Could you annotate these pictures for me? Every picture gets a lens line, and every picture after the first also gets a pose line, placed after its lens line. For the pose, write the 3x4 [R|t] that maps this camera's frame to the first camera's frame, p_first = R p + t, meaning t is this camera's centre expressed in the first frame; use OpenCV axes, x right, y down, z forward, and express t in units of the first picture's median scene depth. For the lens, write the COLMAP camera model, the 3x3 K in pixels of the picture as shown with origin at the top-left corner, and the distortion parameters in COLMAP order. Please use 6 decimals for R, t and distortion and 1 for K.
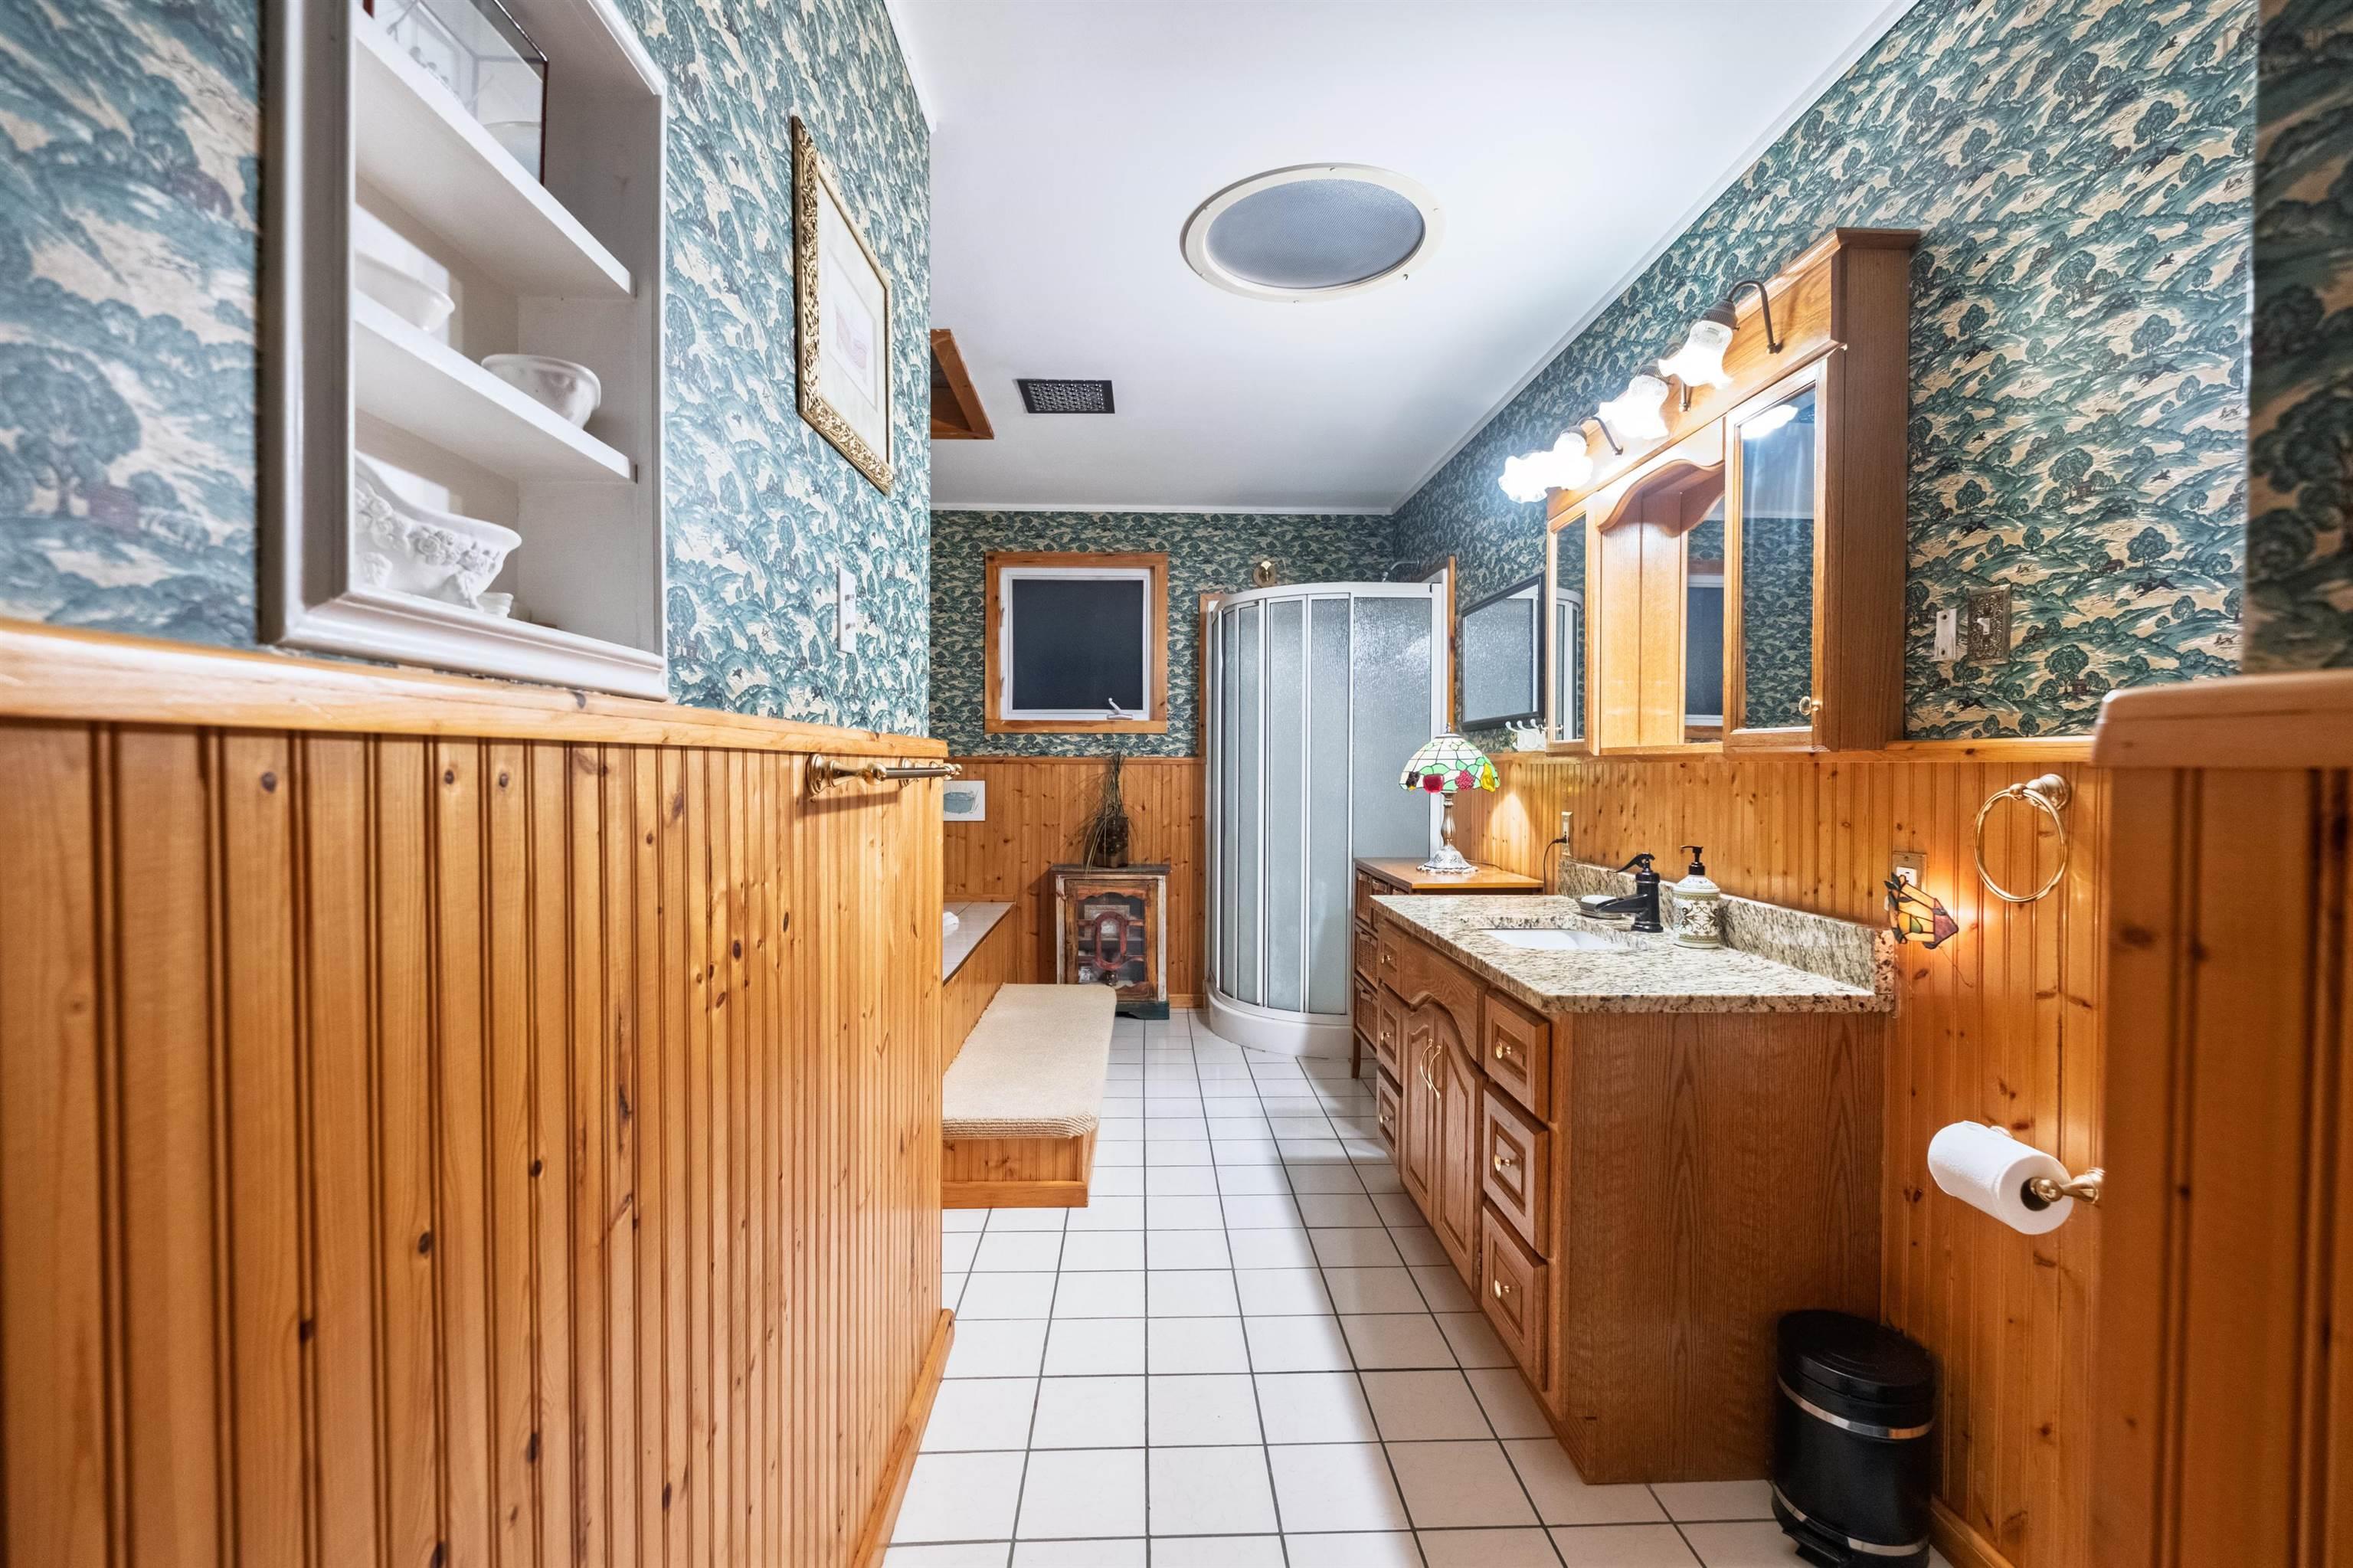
lens RADIAL K [[1036.8, 0, 1179.7], [0, 1036.8, 793.8], [0, 0, 1]] dist [0.000938, -0.003909]
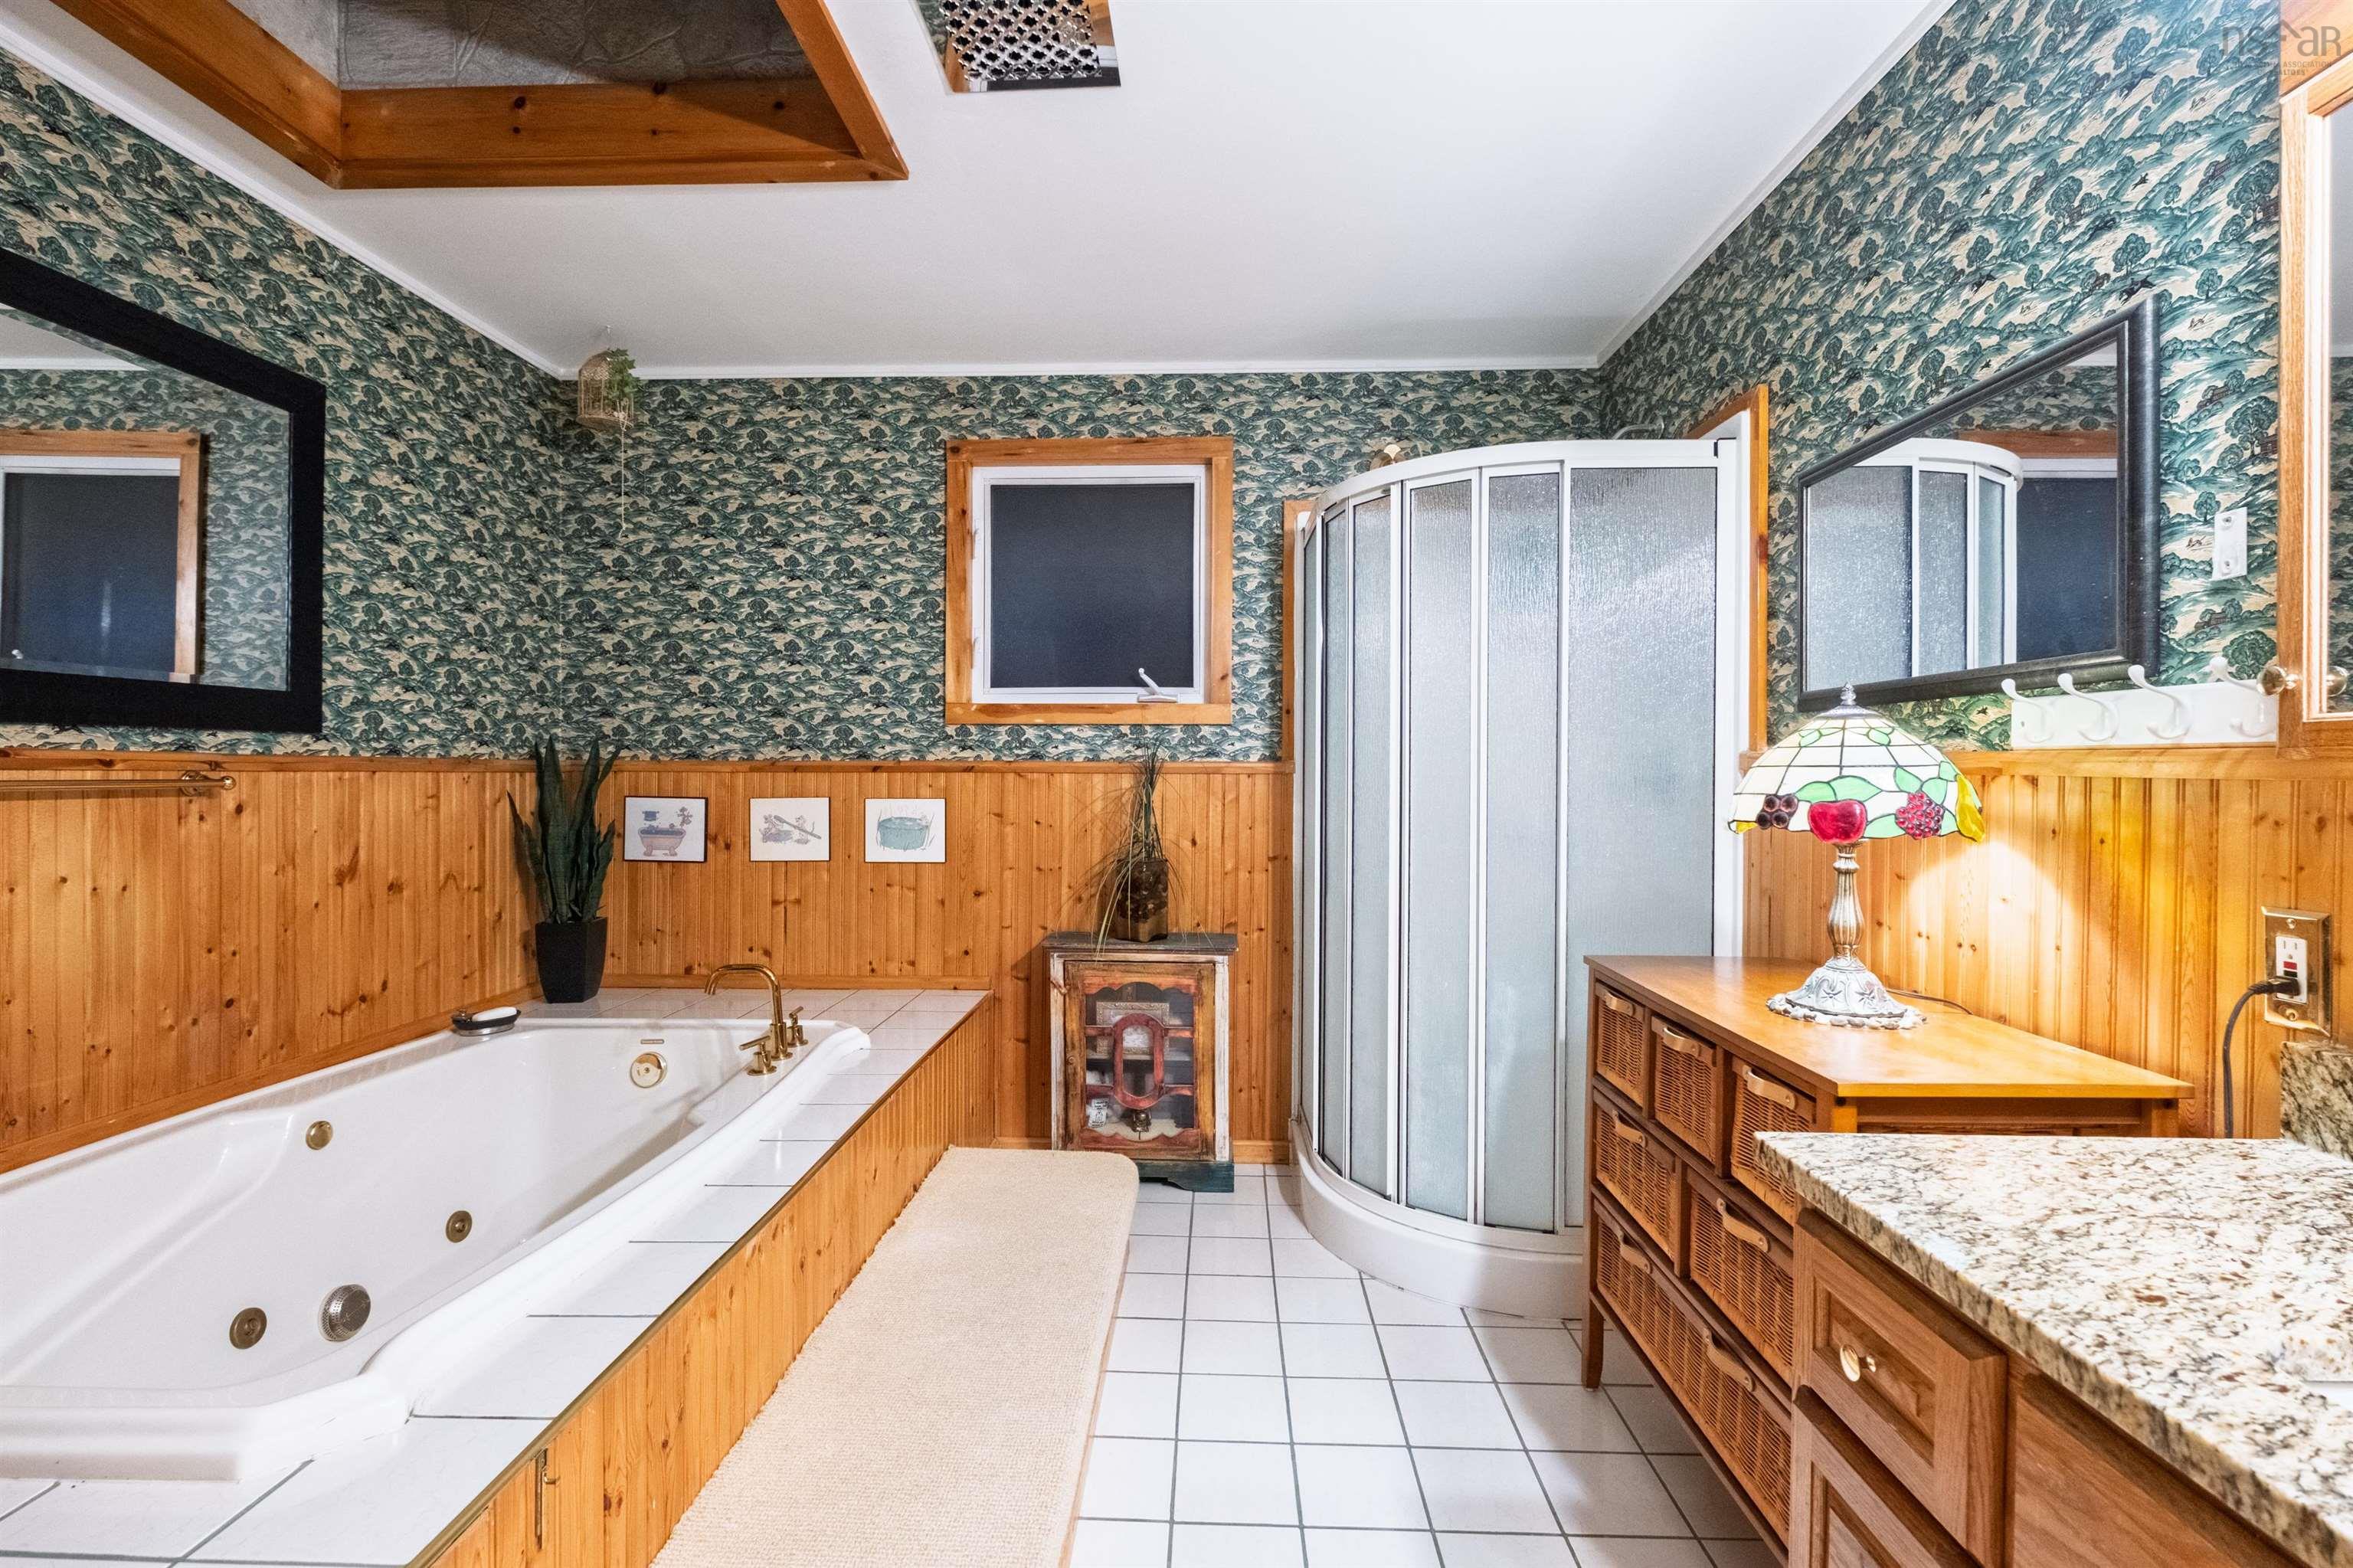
lens RADIAL K [[1036.8, 0, 1159.3], [0, 1036.8, 778.0], [0, 0, 1]] dist [0.000938, -0.003909]
pose [[0.997092, 0.002292, -0.076167, -0.007610], [-0.001895, 0.999984, 0.005284, -0.028899], [0.076178, -0.005124, 0.997081, 0.369834]]
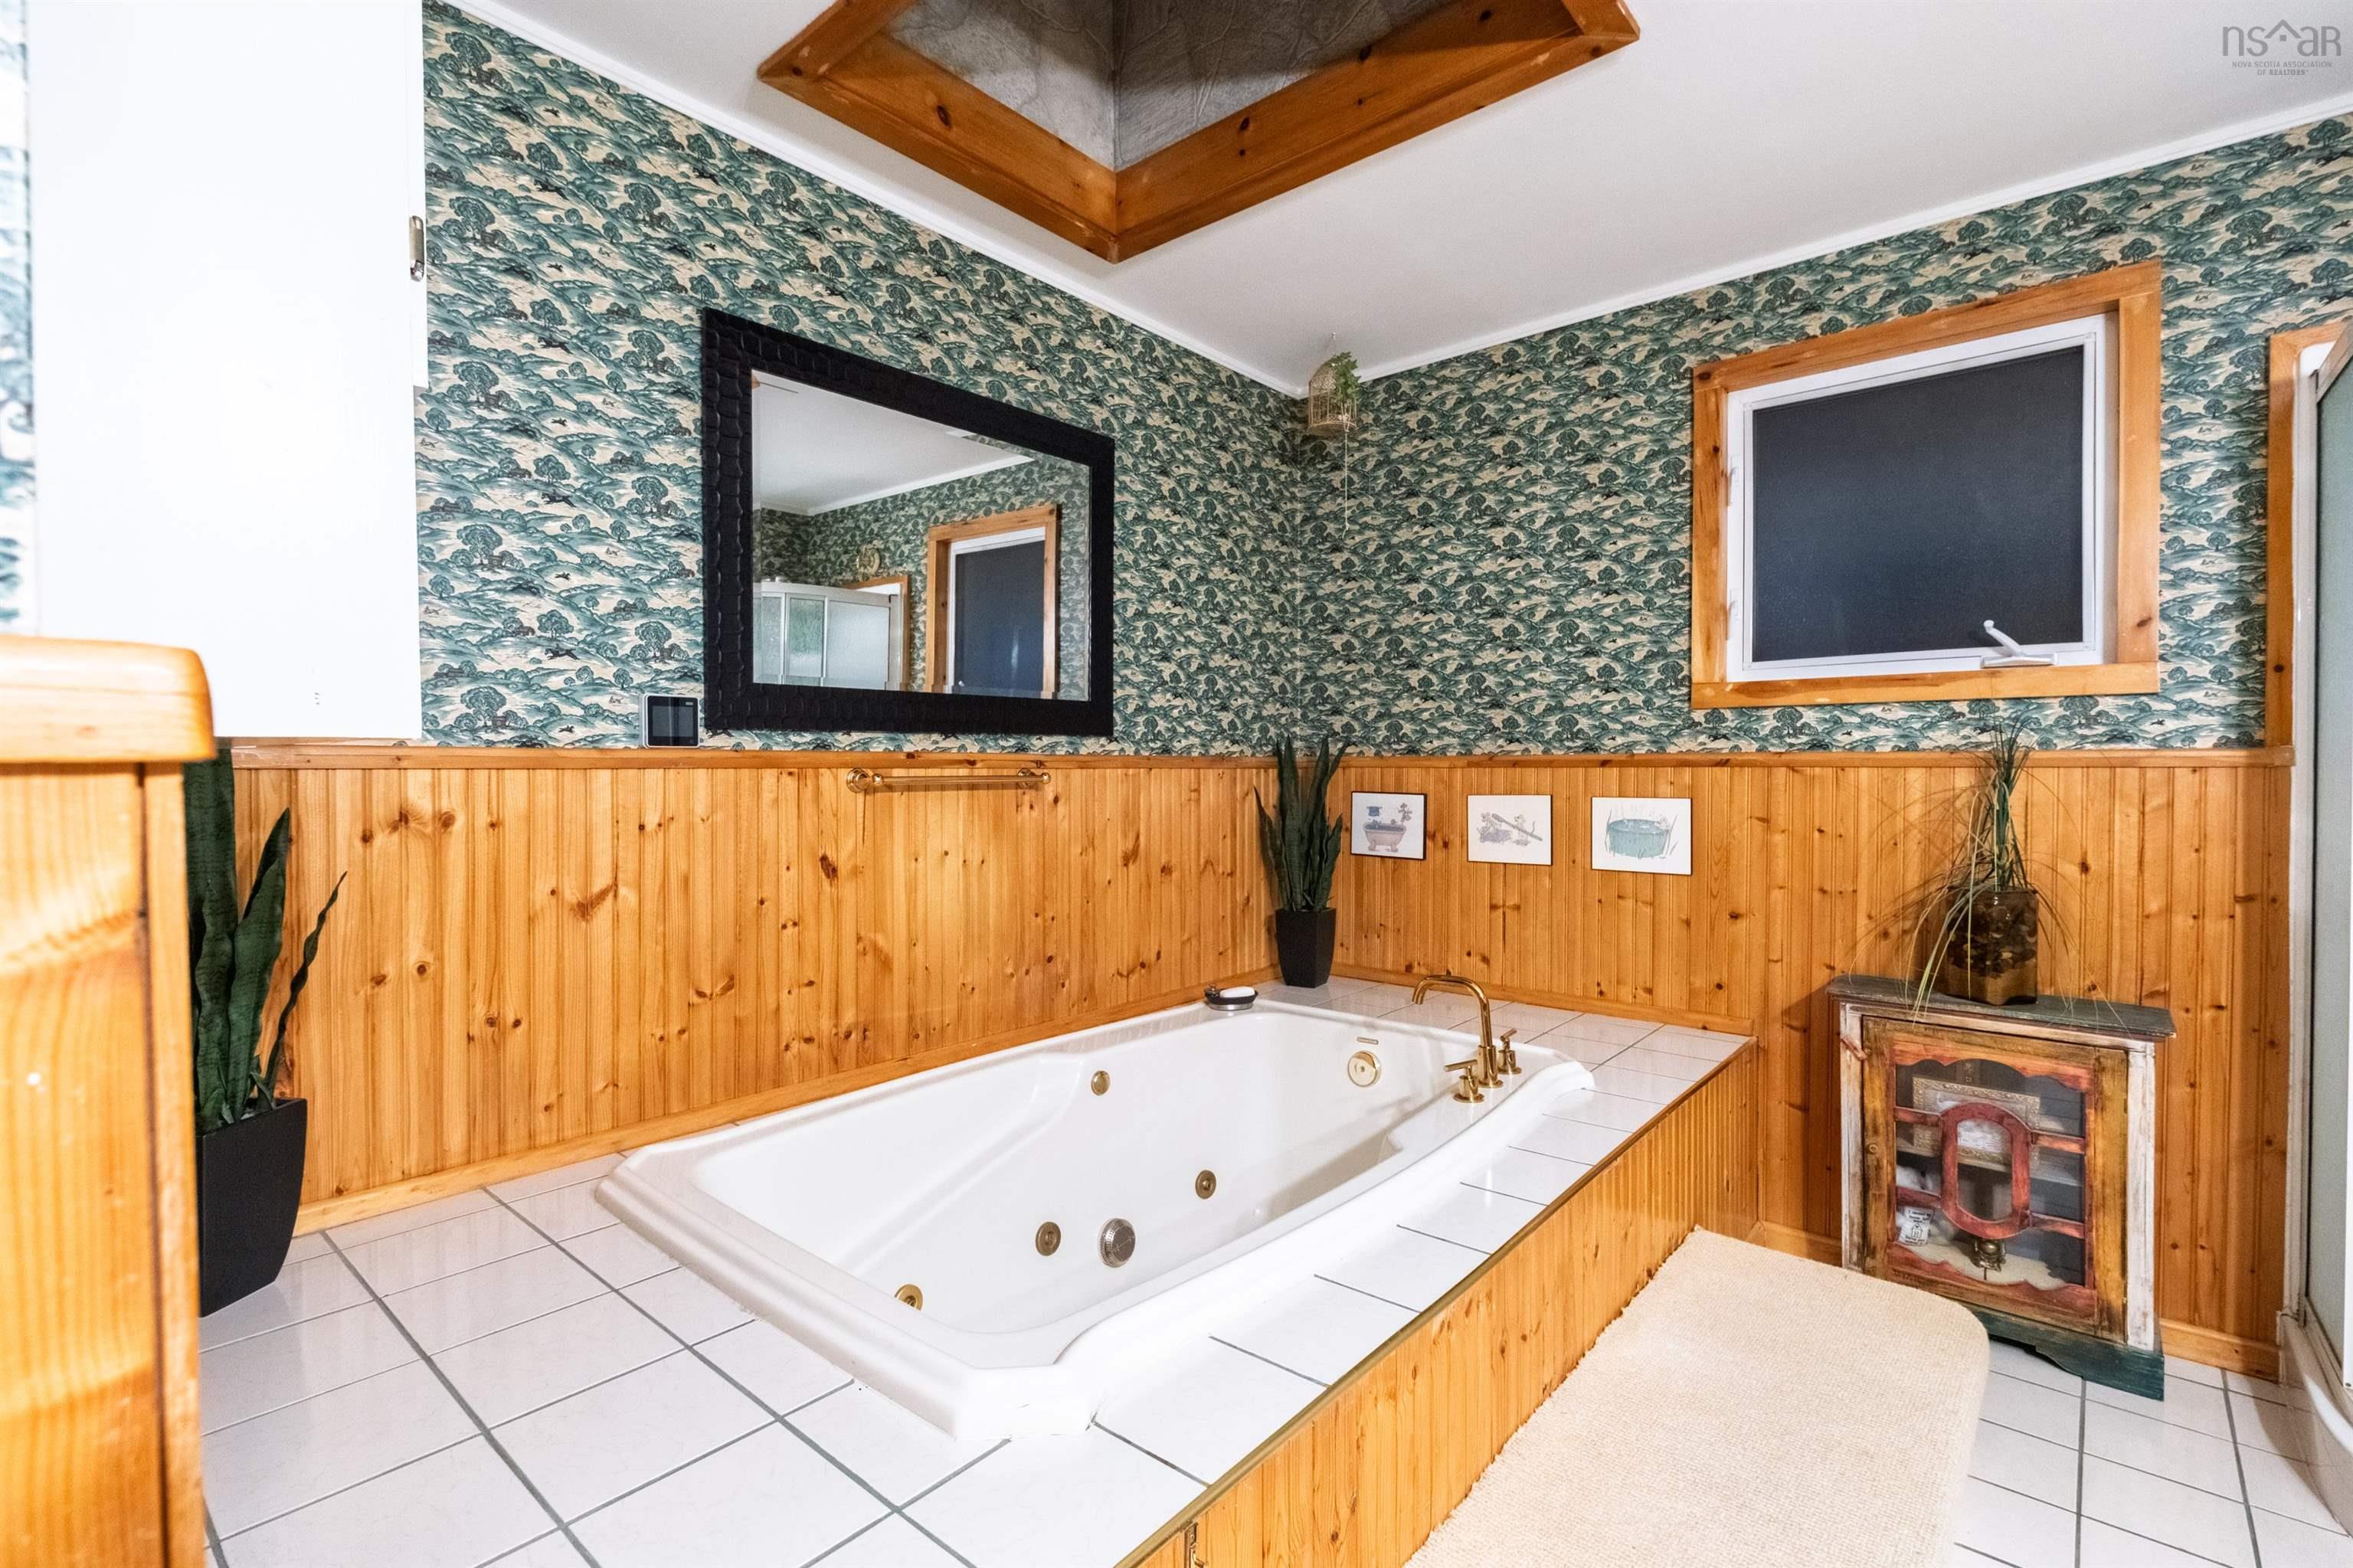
lens RADIAL K [[1036.8, 0, 1188.9], [0, 1036.8, 777.3], [0, 0, 1]] dist [0.000938, -0.003909]
pose [[0.742378, 0.003863, -0.669970, -0.022733], [0.002373, 0.999962, 0.008396, -0.028476], [0.669977, -0.007823, 0.742341, 0.429048]]
